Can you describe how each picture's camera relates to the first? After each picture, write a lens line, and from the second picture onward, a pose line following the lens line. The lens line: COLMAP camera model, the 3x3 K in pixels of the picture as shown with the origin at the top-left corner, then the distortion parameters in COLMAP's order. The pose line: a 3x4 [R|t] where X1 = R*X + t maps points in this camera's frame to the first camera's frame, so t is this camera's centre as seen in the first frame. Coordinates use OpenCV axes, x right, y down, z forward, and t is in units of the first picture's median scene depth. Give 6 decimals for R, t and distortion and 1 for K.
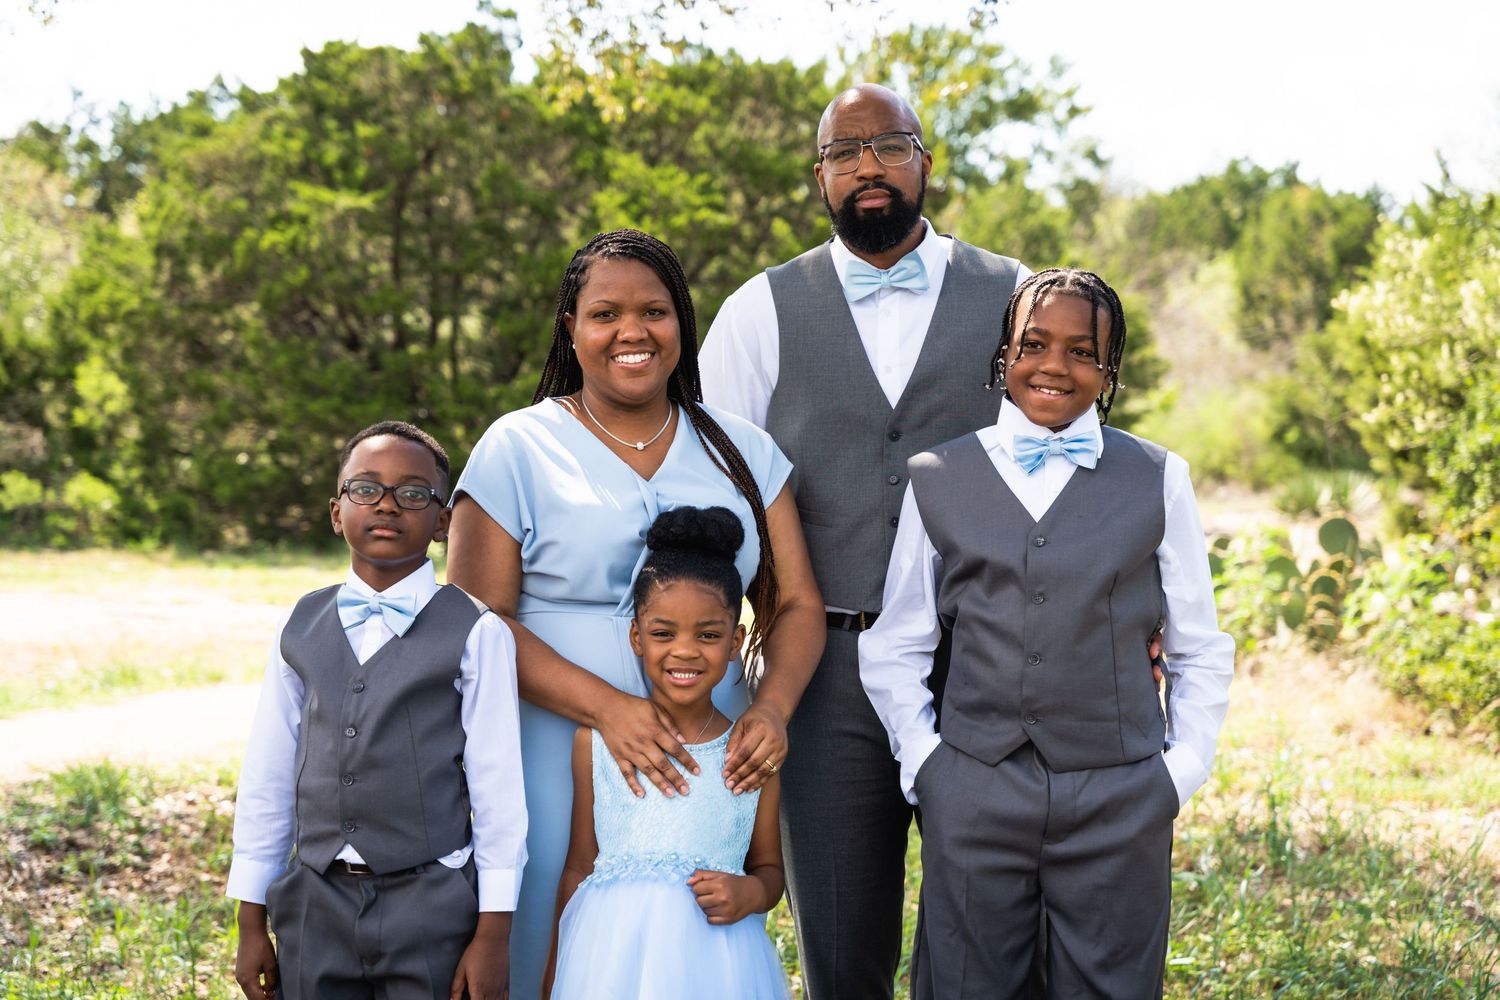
lens RADIAL K [[2977.8, 0, 766.1], [0, 2977.8, 520.6], [0, 0, 1]] dist [0.072767, 0.000000]
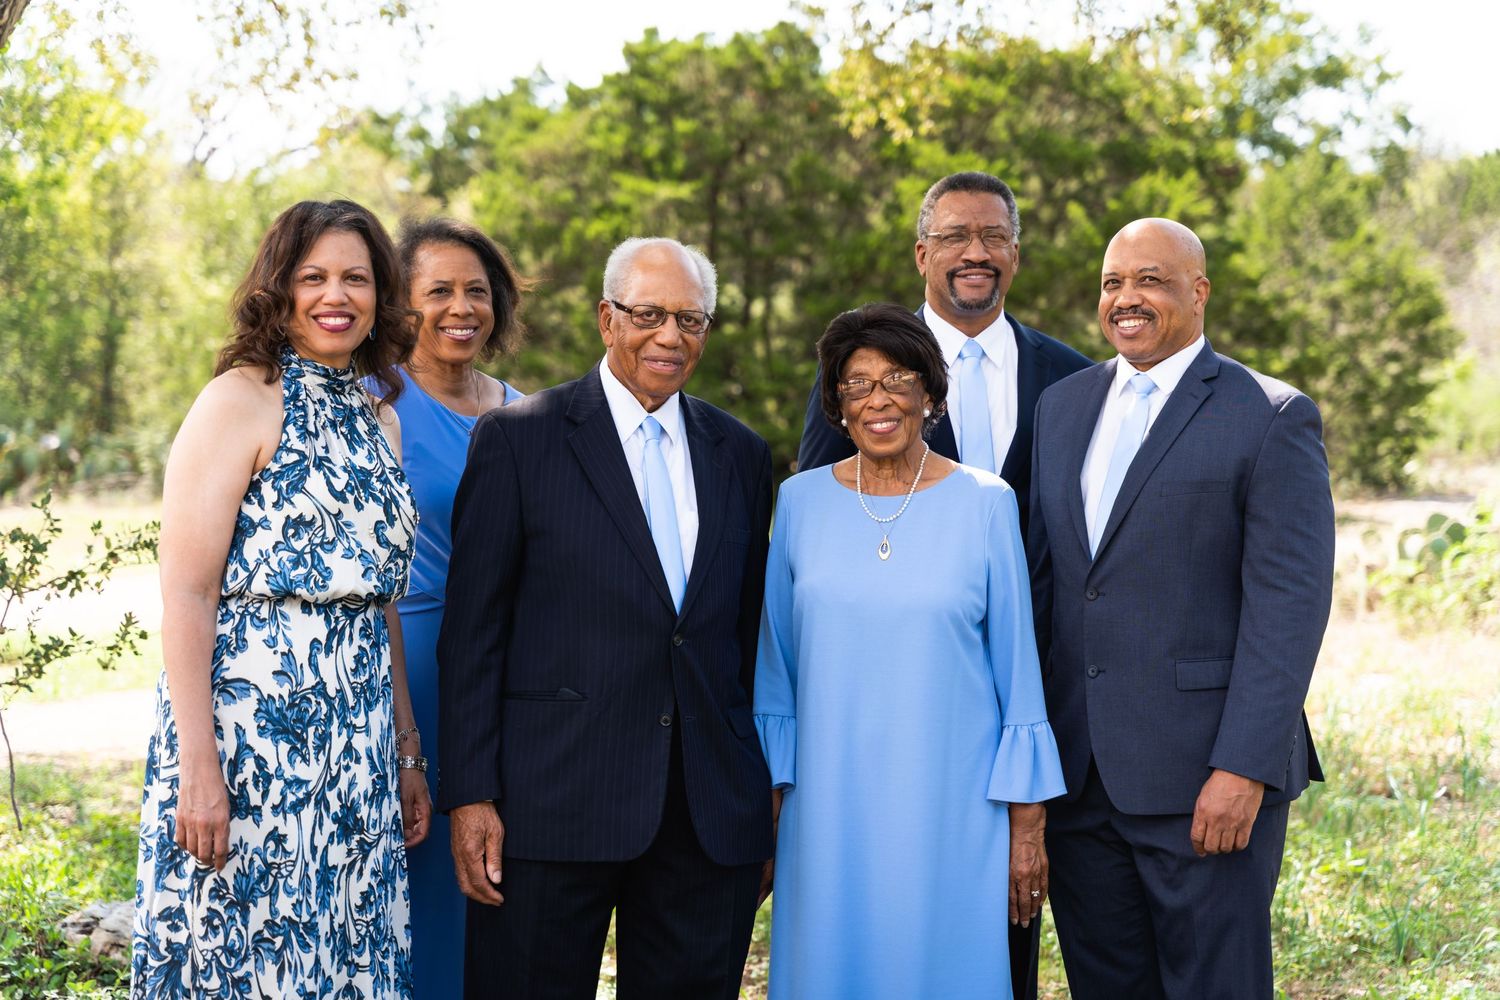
lens RADIAL K [[2977.8, 0, 810.9], [0, 2977.8, 435.0], [0, 0, 1]] dist [0.072767, 0.000000]
pose [[0.995909, -0.005399, -0.090196, 0.006039], [0.003844, 0.999841, -0.017410, -0.001374], [0.090276, 0.016992, 0.995772, -0.050438]]
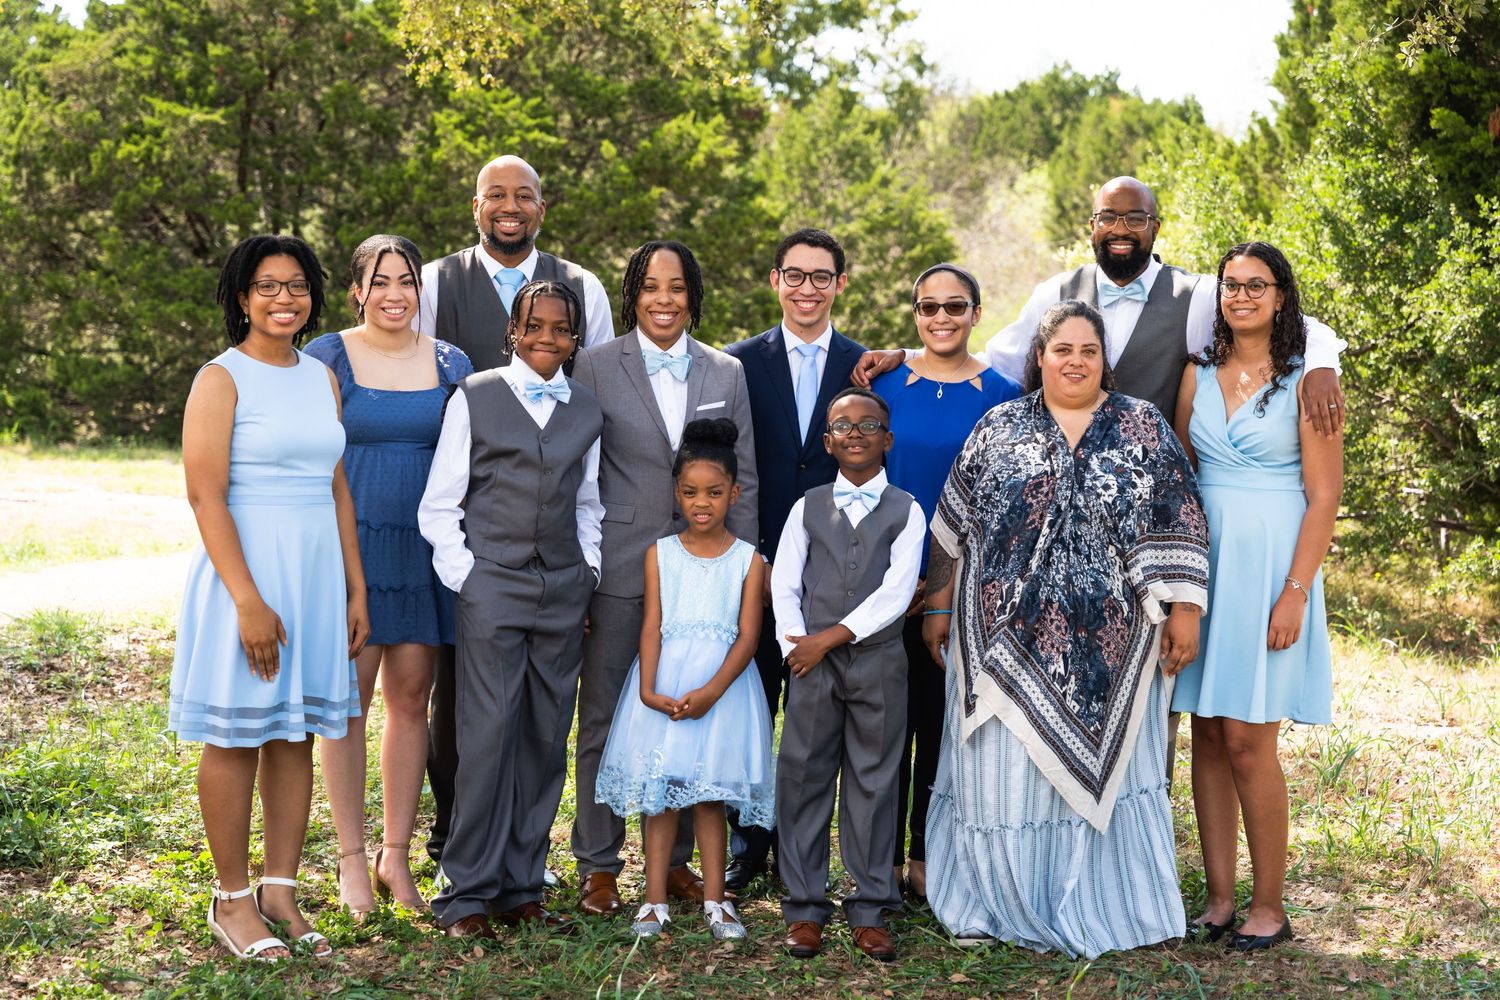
lens RADIAL K [[2977.8, 0, 834.7], [0, 2977.8, 551.9], [0, 0, 1]] dist [0.072767, 0.000000]
pose [[0.996752, 0.005406, 0.080356, 0.001227], [-0.009029, 0.998956, 0.044786, -0.001229], [-0.080030, -0.045366, 0.995760, -0.086287]]
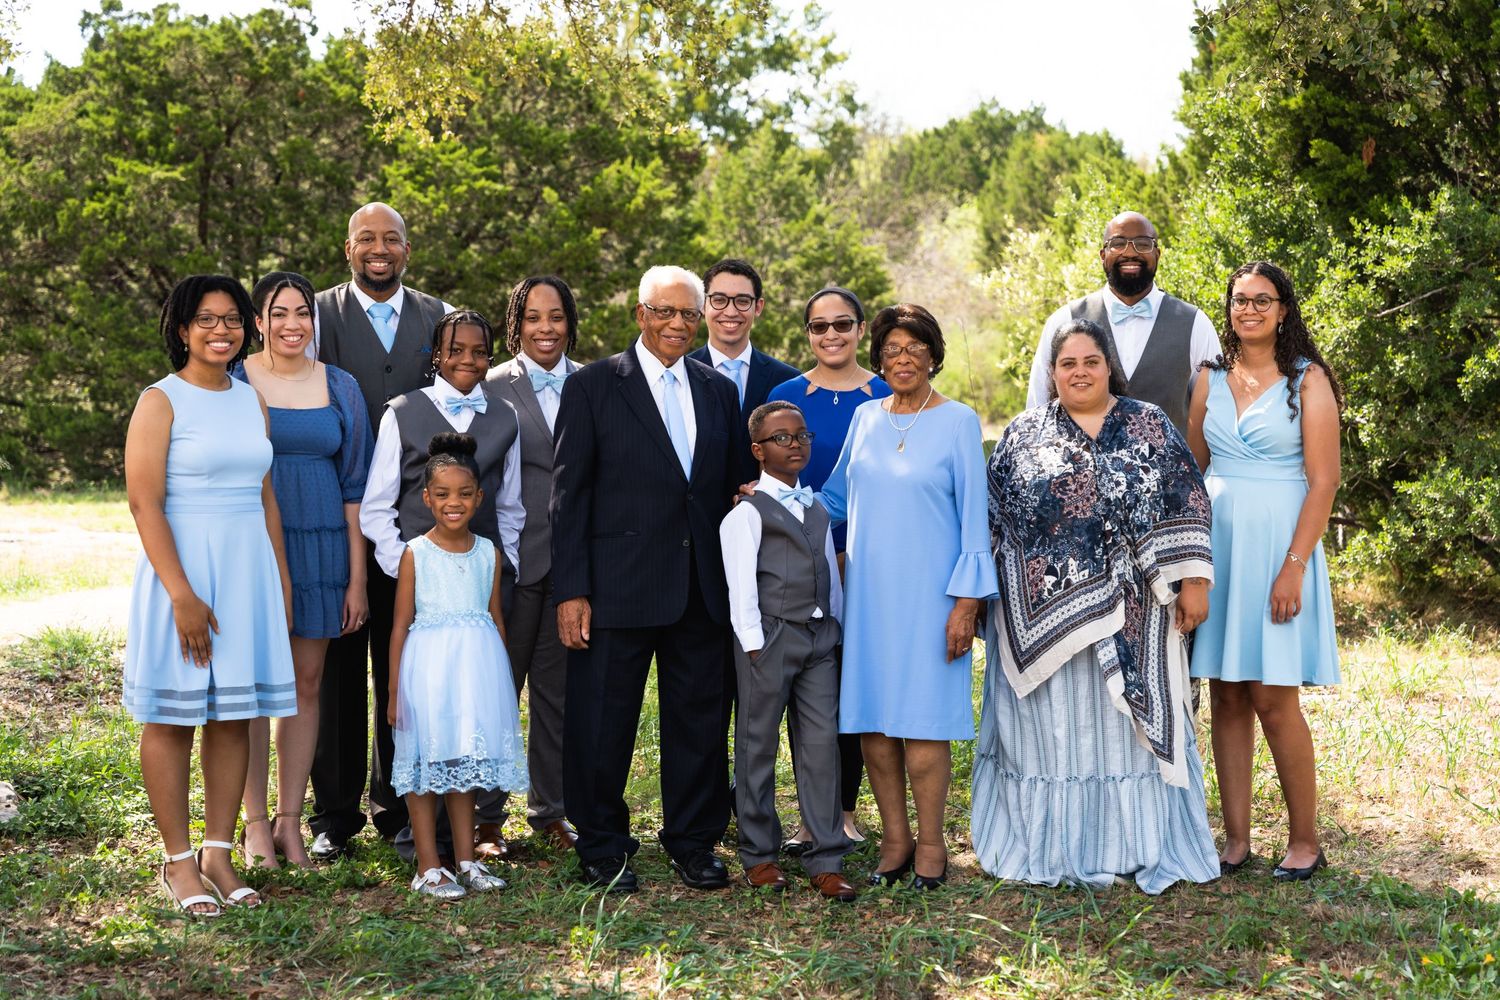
lens RADIAL K [[2977.8, 0, 832.9], [0, 2977.8, 571.2], [0, 0, 1]] dist [0.072767, 0.000000]
pose [[0.995040, -0.021153, 0.097202, -0.001623], [0.017476, 0.999105, 0.038519, 0.003121], [-0.097930, -0.036629, 0.994519, -0.138195]]
